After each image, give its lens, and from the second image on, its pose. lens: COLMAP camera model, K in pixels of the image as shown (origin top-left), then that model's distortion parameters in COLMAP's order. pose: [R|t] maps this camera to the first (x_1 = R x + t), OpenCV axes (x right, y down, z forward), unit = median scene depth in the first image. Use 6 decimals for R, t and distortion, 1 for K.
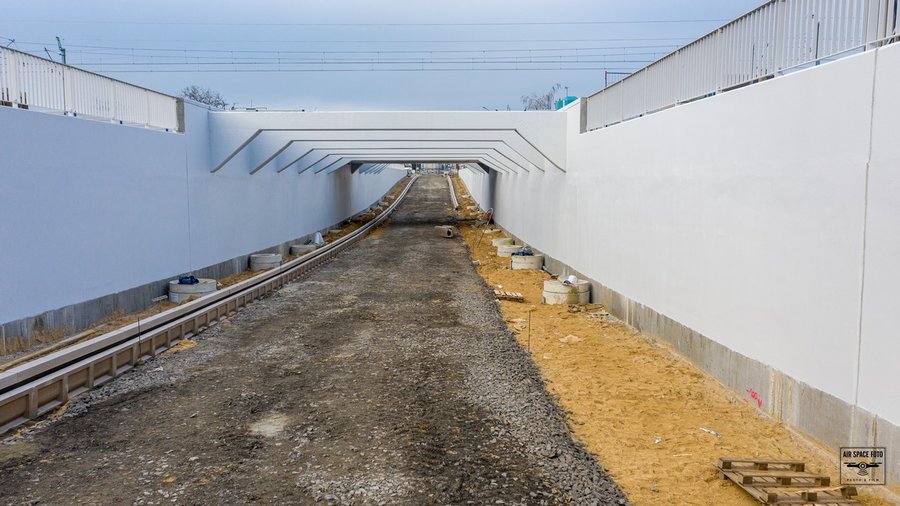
lens RADIAL K [[718.5, 0, 450.0], [0, 718.5, 253.0], [0, 0, 1]] dist [-0.008017, 0.007724]
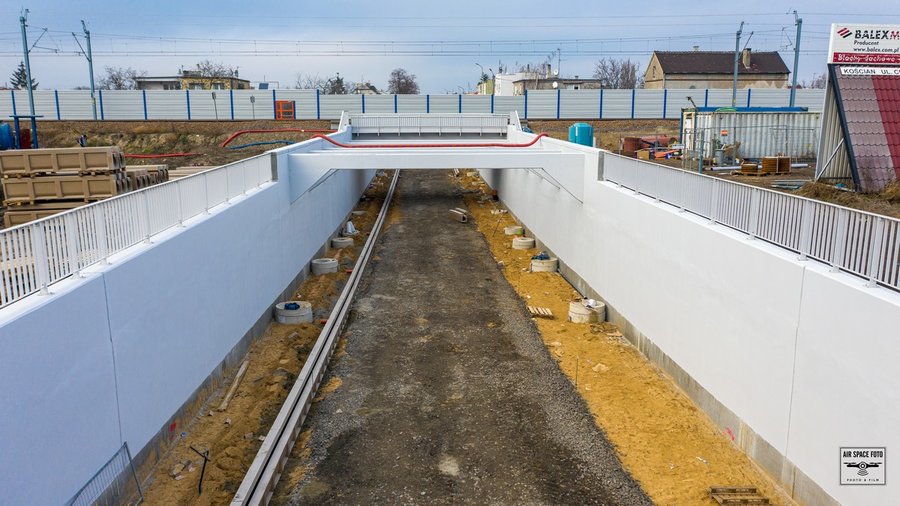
lens RADIAL K [[718.5, 0, 450.0], [0, 718.5, 253.0], [0, 0, 1]] dist [-0.008017, 0.007724]
pose [[0.999658, -0.004647, 0.025746, -0.209681], [0.002303, 0.995908, 0.090339, -0.303012], [-0.026060, -0.090248, 0.995578, -0.473985]]
